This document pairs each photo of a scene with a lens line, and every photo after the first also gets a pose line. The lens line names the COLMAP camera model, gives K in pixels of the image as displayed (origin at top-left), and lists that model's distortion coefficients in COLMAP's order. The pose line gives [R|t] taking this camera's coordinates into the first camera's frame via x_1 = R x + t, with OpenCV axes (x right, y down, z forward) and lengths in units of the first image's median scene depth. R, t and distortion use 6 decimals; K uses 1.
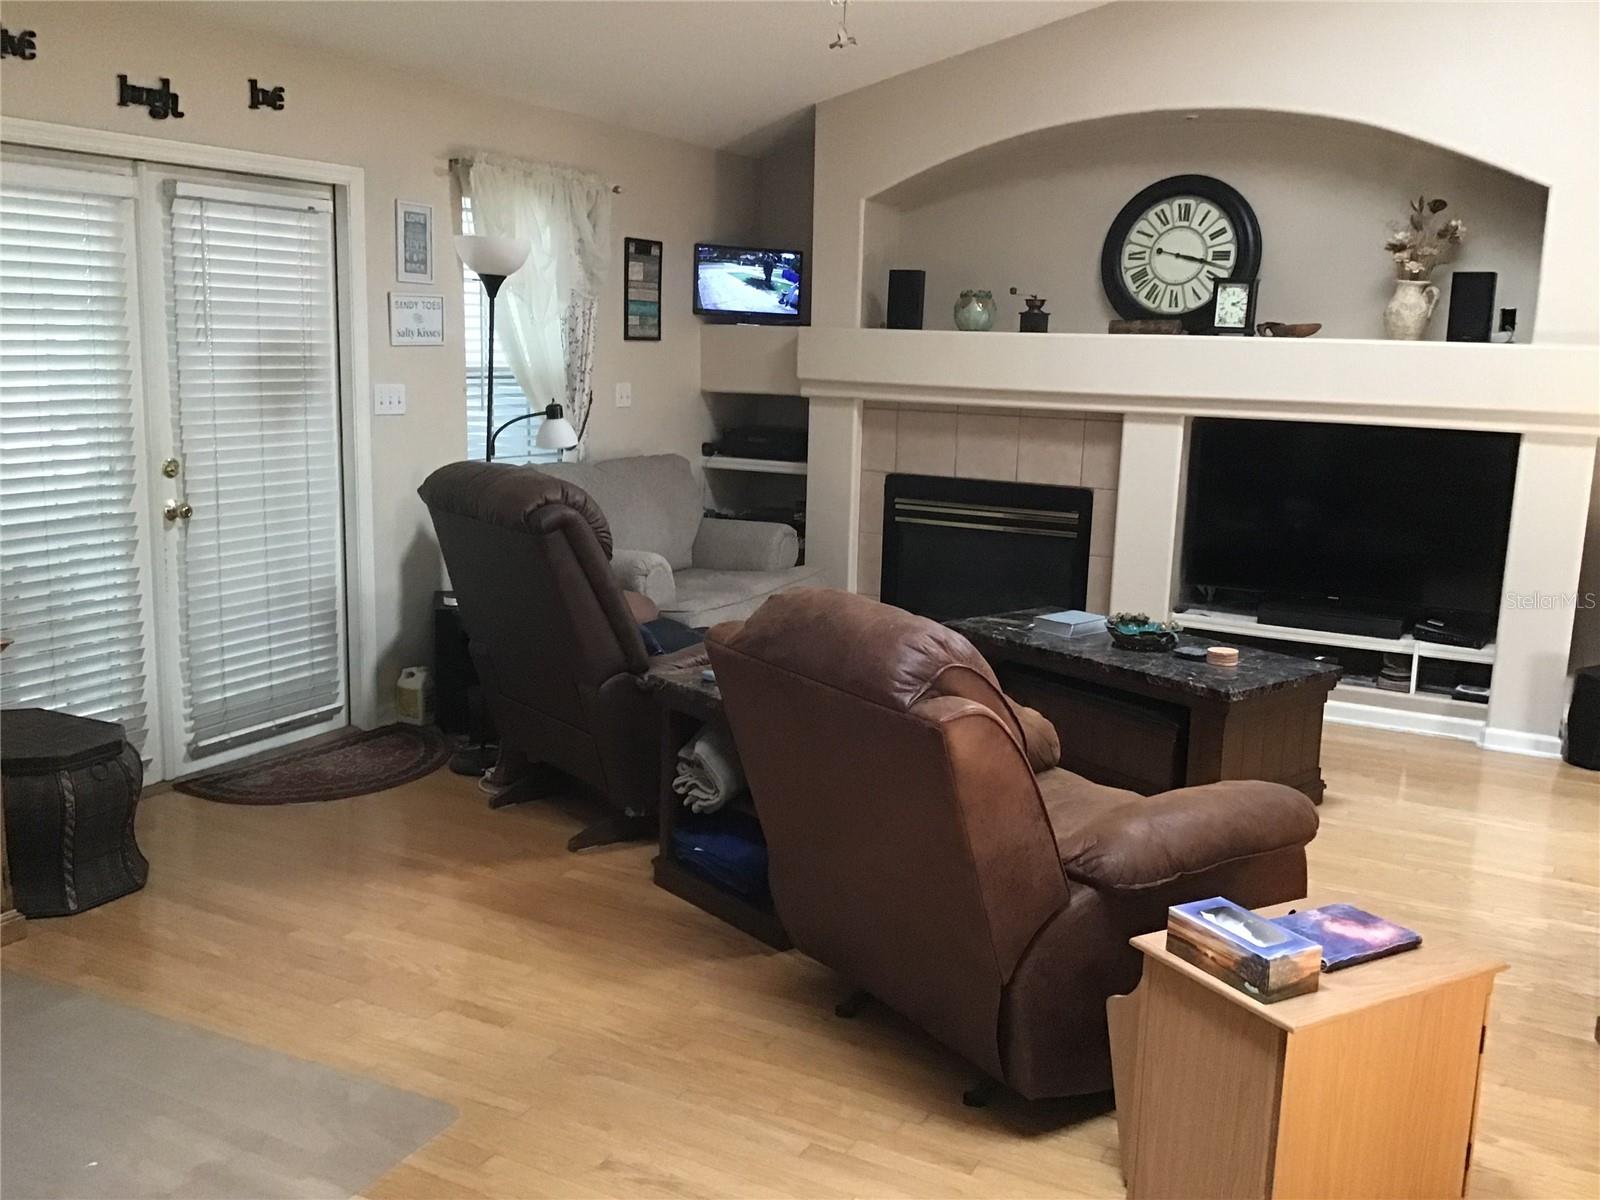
lens RADIAL K [[1443.8, 0, 800.0], [0, 1443.8, 600.0], [0, 0, 1]] dist [-0.000023, -0.104491]
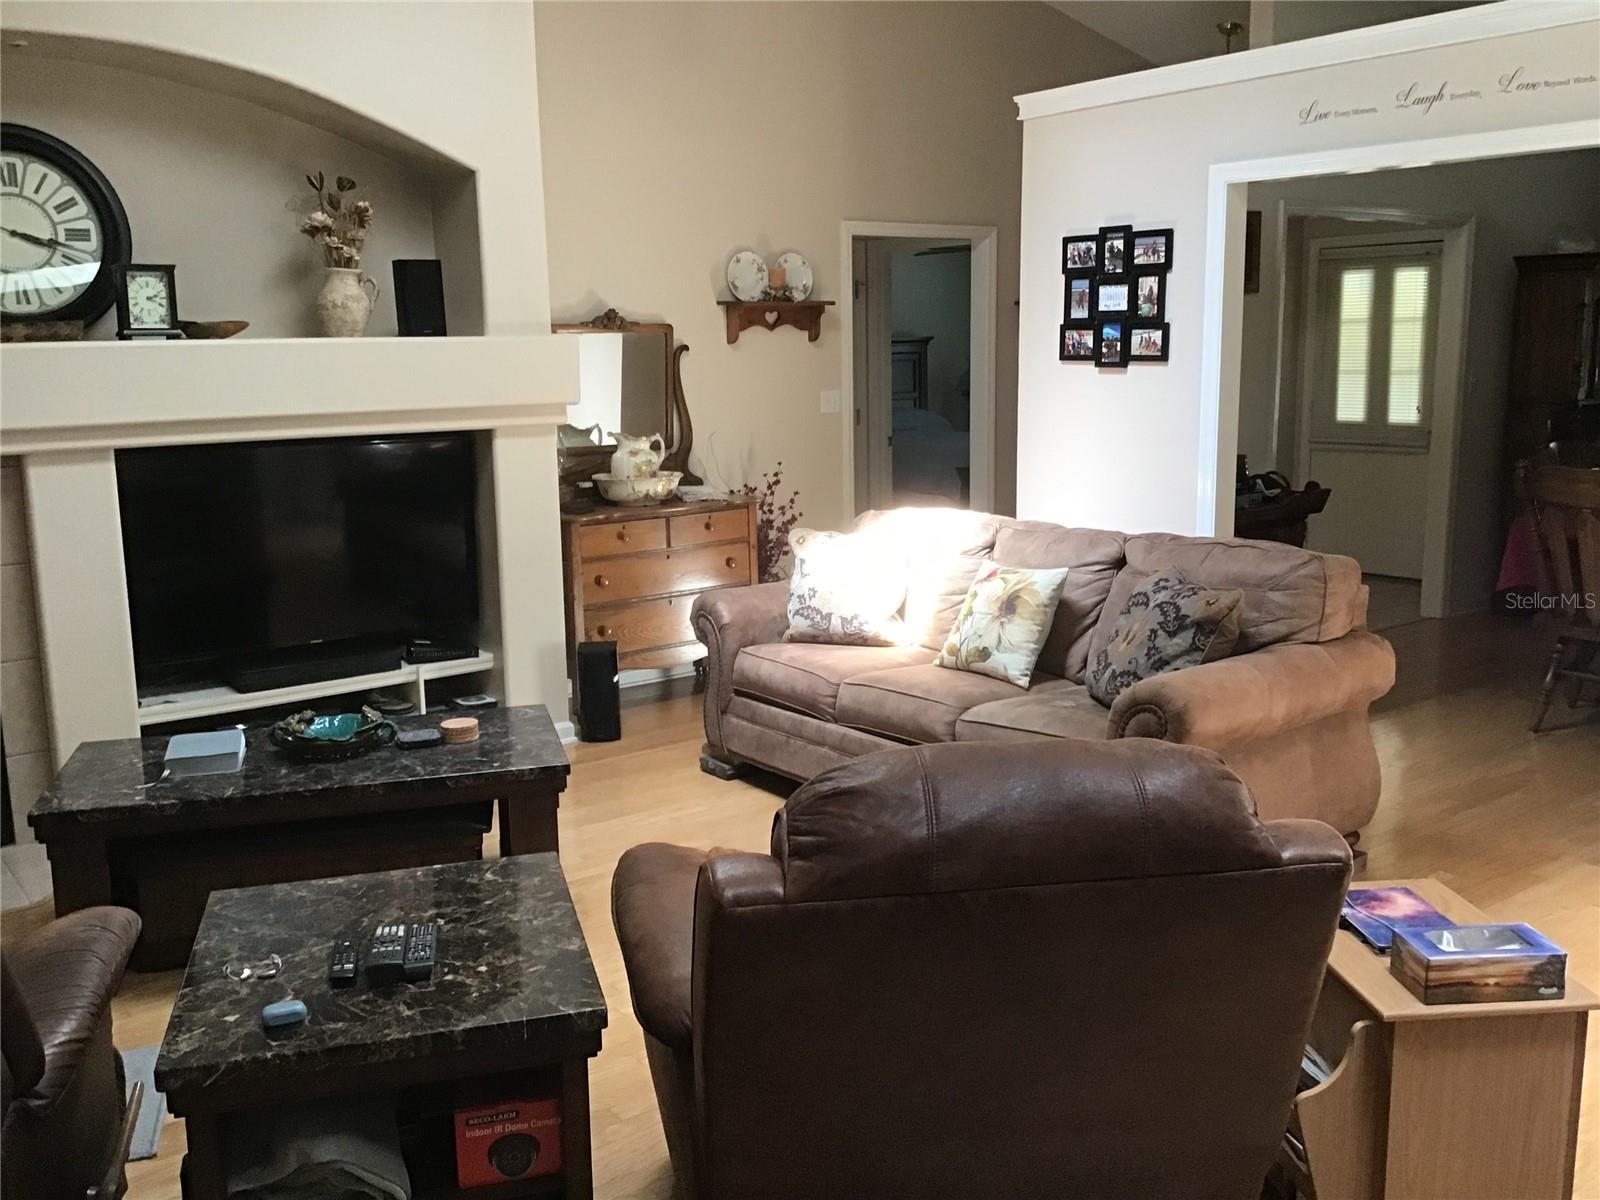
lens RADIAL K [[1417.2, 0, 800.0], [0, 1417.2, 600.0], [0, 0, 1]] dist [0.001427, -0.042366]
pose [[0.403554, -0.195414, 0.893844, -0.270614], [0.189649, 0.973575, 0.127222, -0.080508], [-0.895085, 0.118176, 0.429950, 0.392276]]
